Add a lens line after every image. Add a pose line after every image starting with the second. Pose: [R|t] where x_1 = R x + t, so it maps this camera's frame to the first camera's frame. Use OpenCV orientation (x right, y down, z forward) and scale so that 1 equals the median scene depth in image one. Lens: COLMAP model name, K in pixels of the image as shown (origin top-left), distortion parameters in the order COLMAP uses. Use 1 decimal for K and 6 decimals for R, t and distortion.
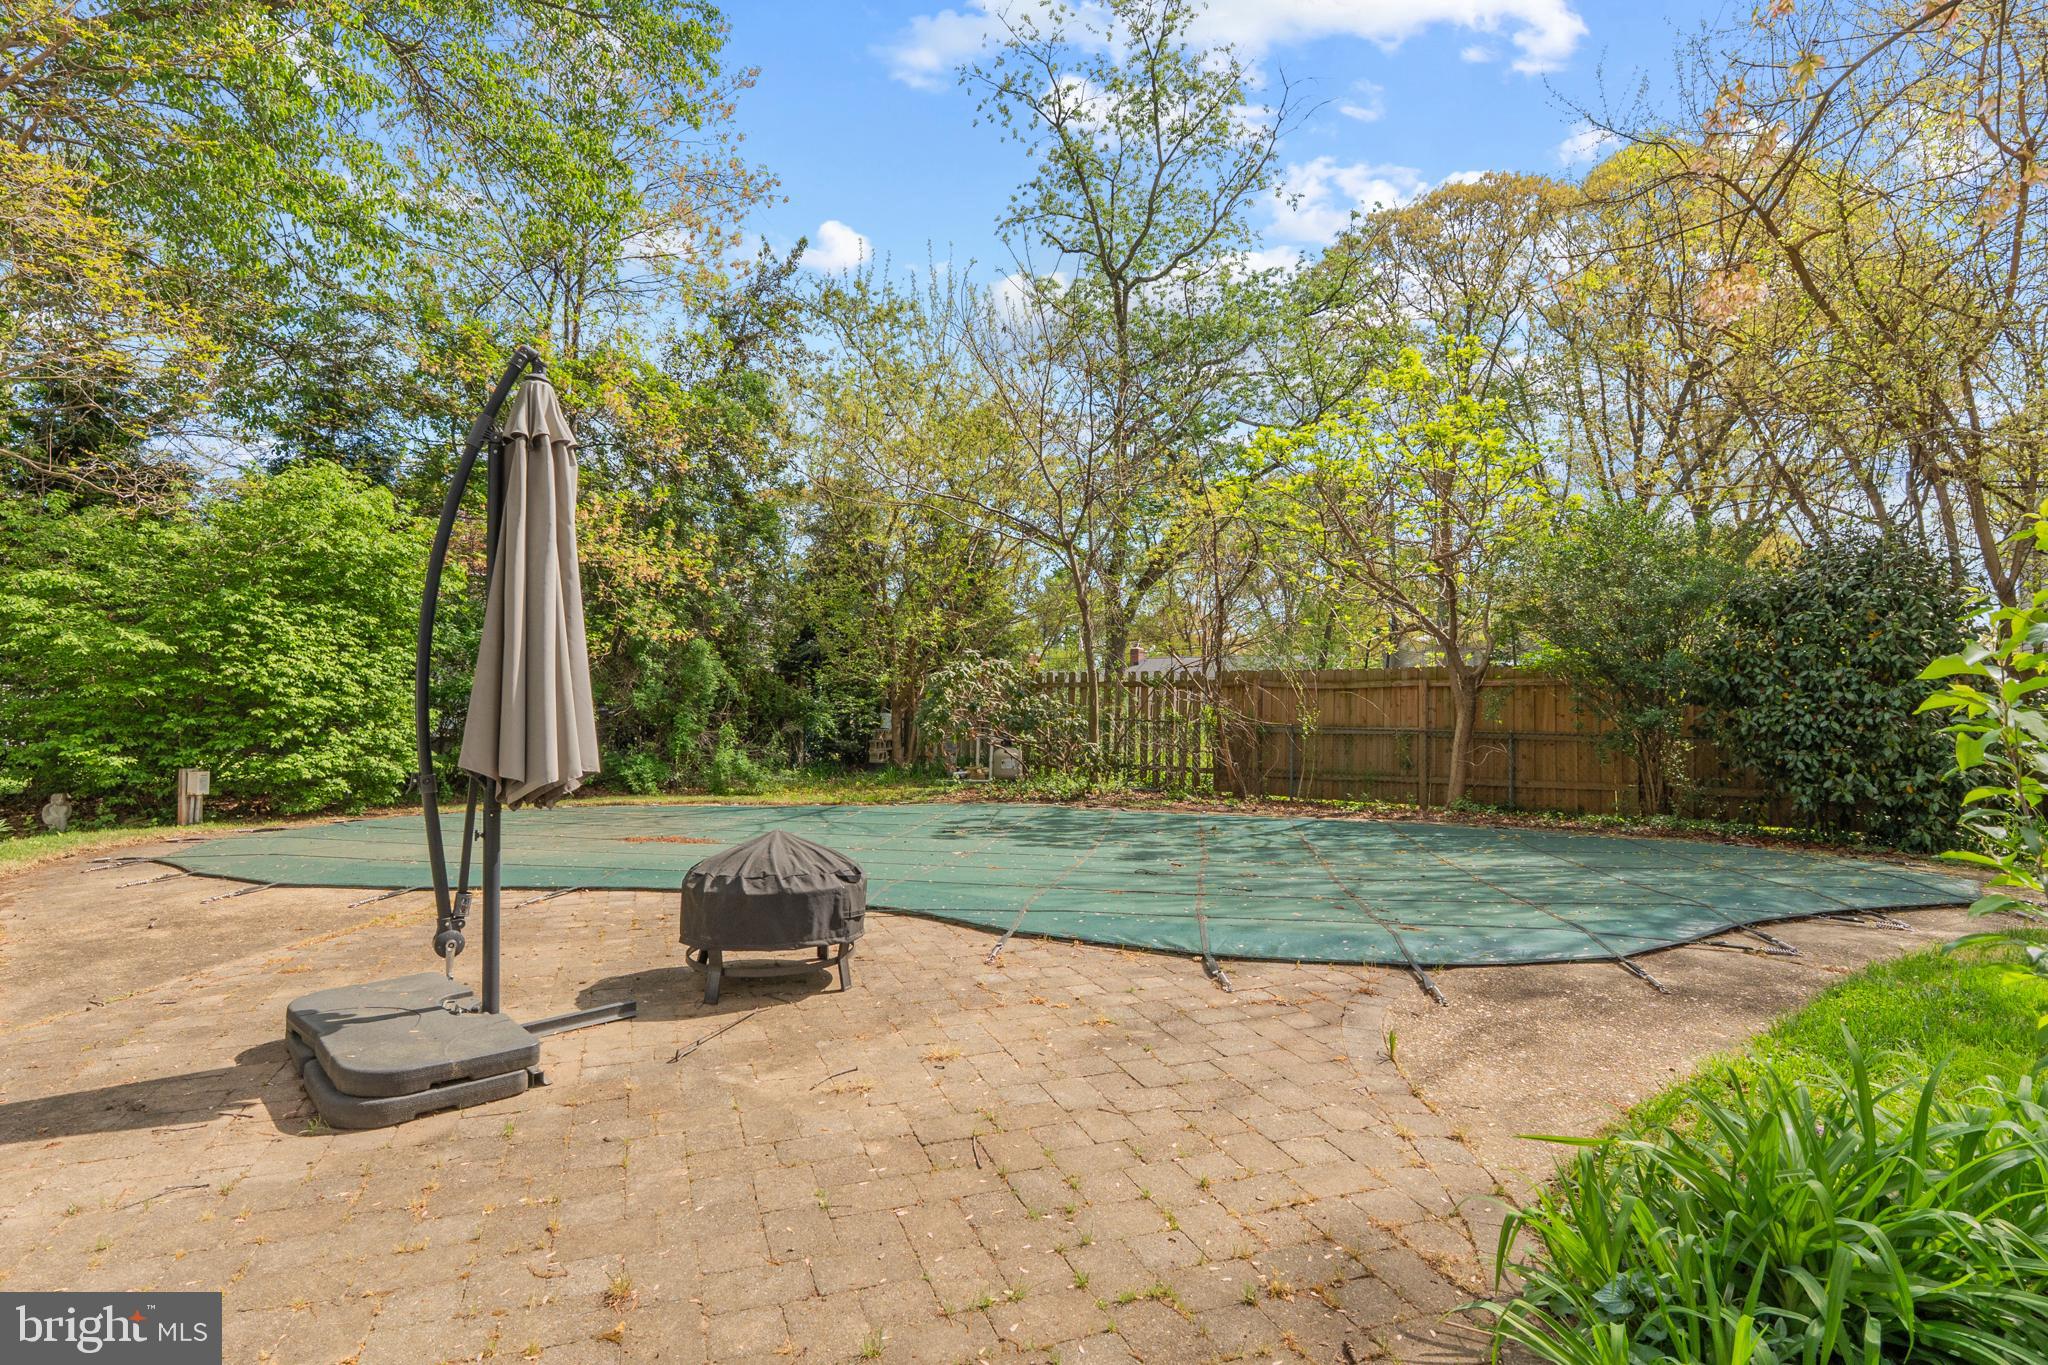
lens RADIAL K [[1028.3, 0, 1024.0], [0, 1028.3, 682.5], [0, 0, 1]] dist [-0.012933, 0.000674]
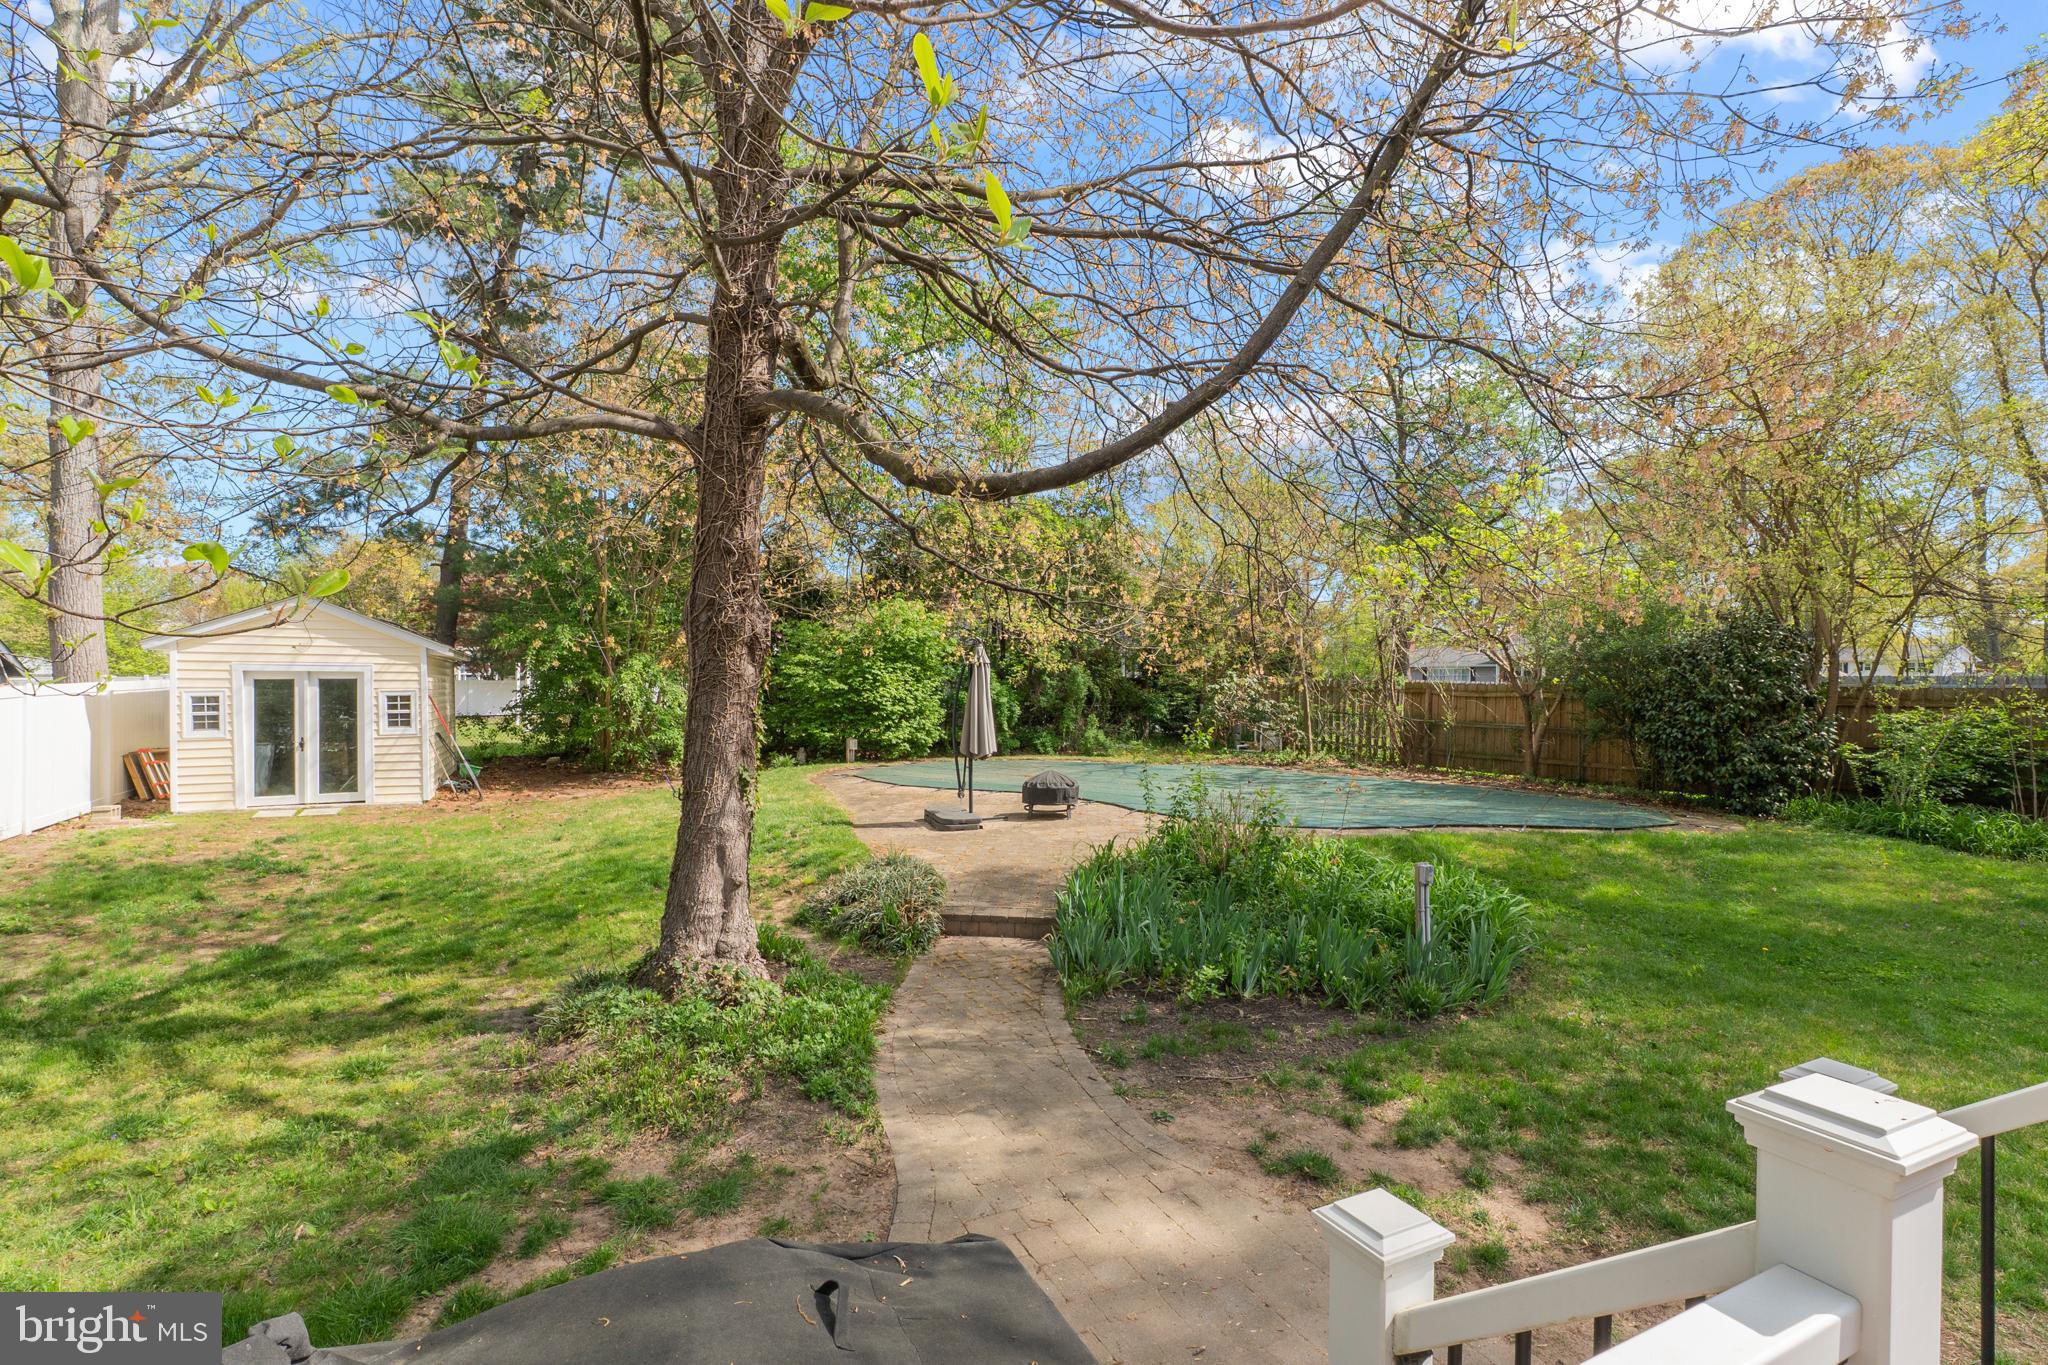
lens RADIAL K [[943.2, 0, 1024.0], [0, 943.2, 682.5], [0, 0, 1]] dist [-0.026124, -0.000218]
pose [[0.912736, -0.001000, -0.408548, 0.371930], [0.014044, 0.999483, 0.028928, -0.089691], [0.408308, -0.032142, 0.912278, -0.715196]]
